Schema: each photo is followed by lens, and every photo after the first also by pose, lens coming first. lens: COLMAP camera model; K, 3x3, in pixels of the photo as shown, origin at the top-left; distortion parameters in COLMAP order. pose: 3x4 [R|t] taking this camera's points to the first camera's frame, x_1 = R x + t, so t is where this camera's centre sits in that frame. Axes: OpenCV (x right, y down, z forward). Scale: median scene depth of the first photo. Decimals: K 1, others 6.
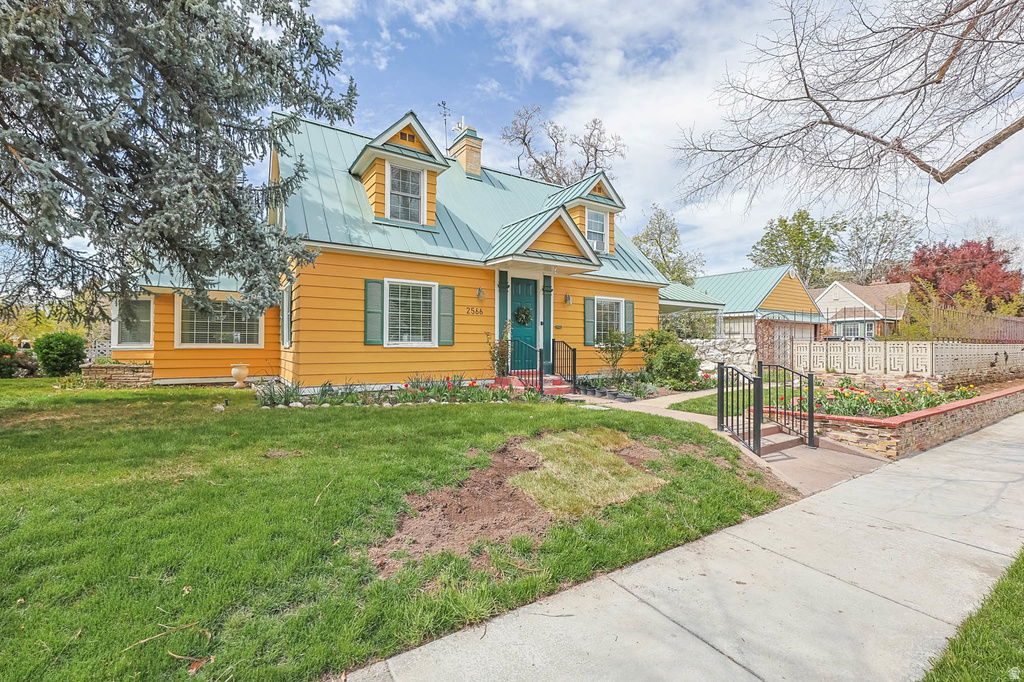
lens RADIAL K [[429.7, 0, 512.0], [0, 429.7, 341.0], [0, 0, 1]] dist [-0.001866, -0.000241]
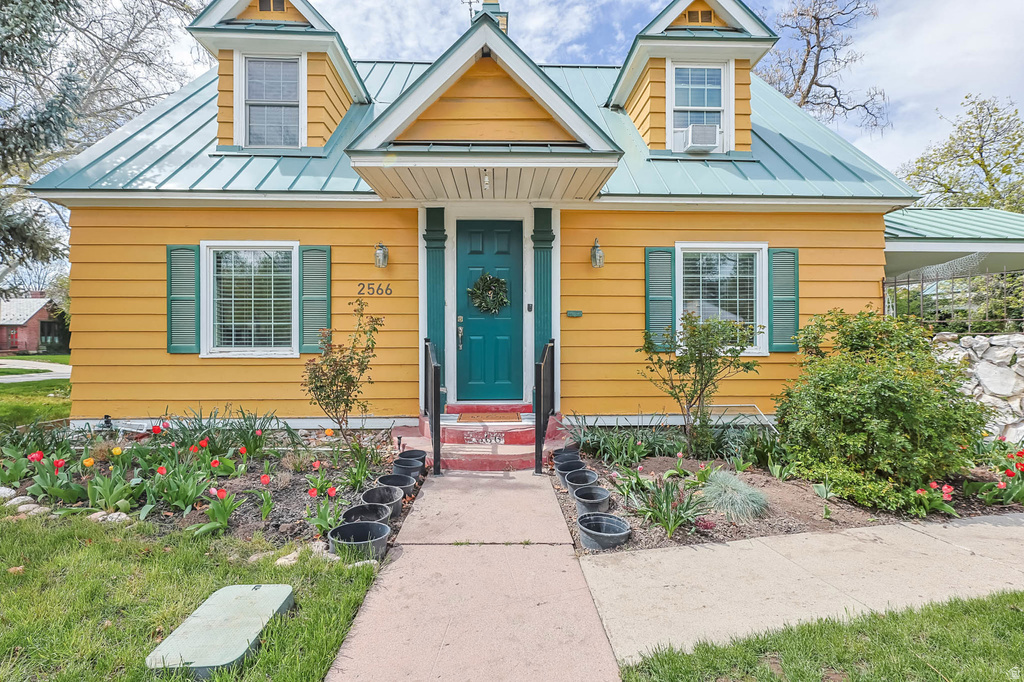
lens RADIAL K [[429.7, 0, 512.0], [0, 429.7, 341.0], [0, 0, 1]] dist [-0.001866, -0.000241]
pose [[0.853779, -0.008868, -0.520560, 0.303349], [0.008945, 0.999957, -0.002365, -0.002482], [0.520559, -0.002637, 0.853822, 0.570083]]
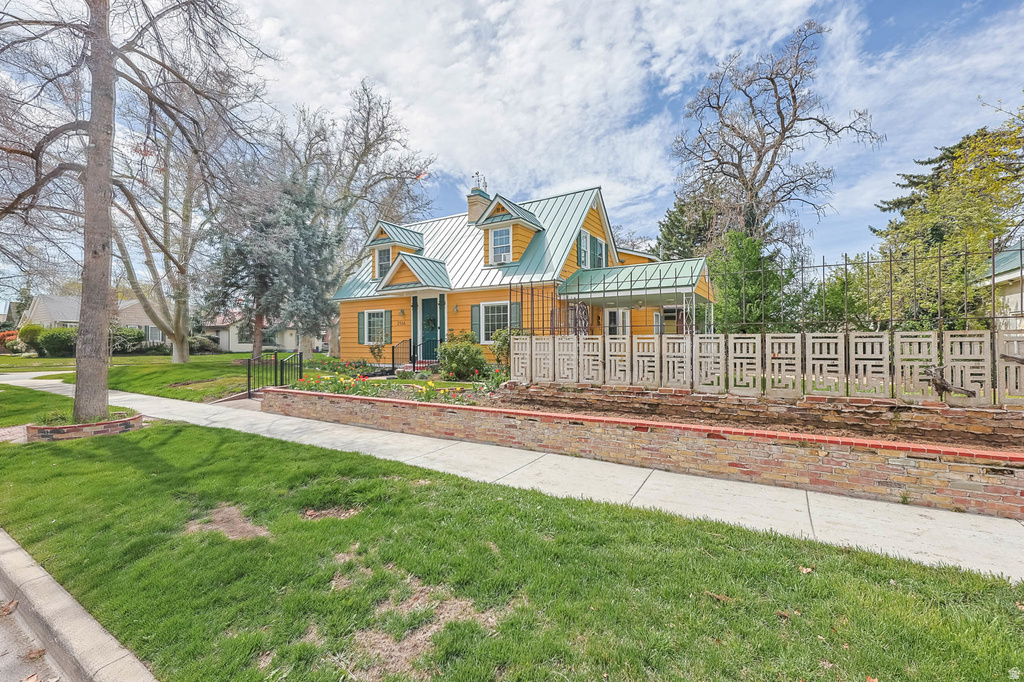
lens RADIAL K [[437.3, 0, 514.9], [0, 437.3, 335.7], [0, 0, 1]] dist [-0.001796, -0.000797]
pose [[0.425603, -0.022154, -0.904639, 1.478002], [0.009838, 0.999754, -0.019855, 0.015494], [0.904856, -0.000449, 0.425717, 0.608081]]
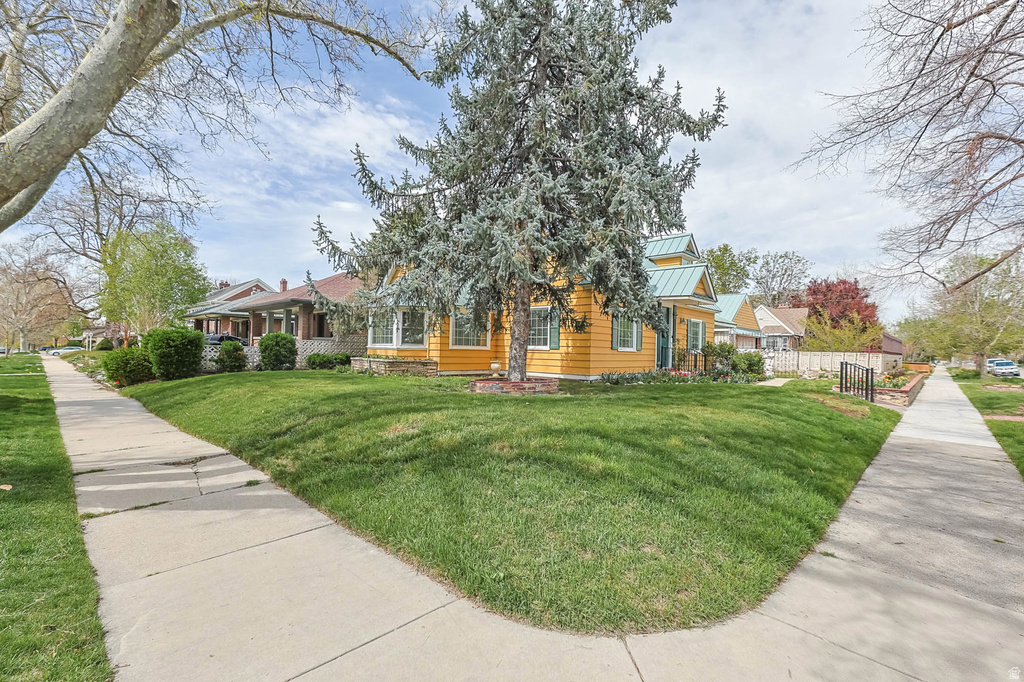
lens RADIAL K [[437.3, 0, 514.9], [0, 437.3, 335.7], [0, 0, 1]] dist [-0.001796, -0.000797]
pose [[0.974773, 0.025786, 0.221702, -0.817320], [-0.021283, 0.999516, -0.022676, 0.001904], [-0.222180, 0.017386, 0.974851, -0.388963]]
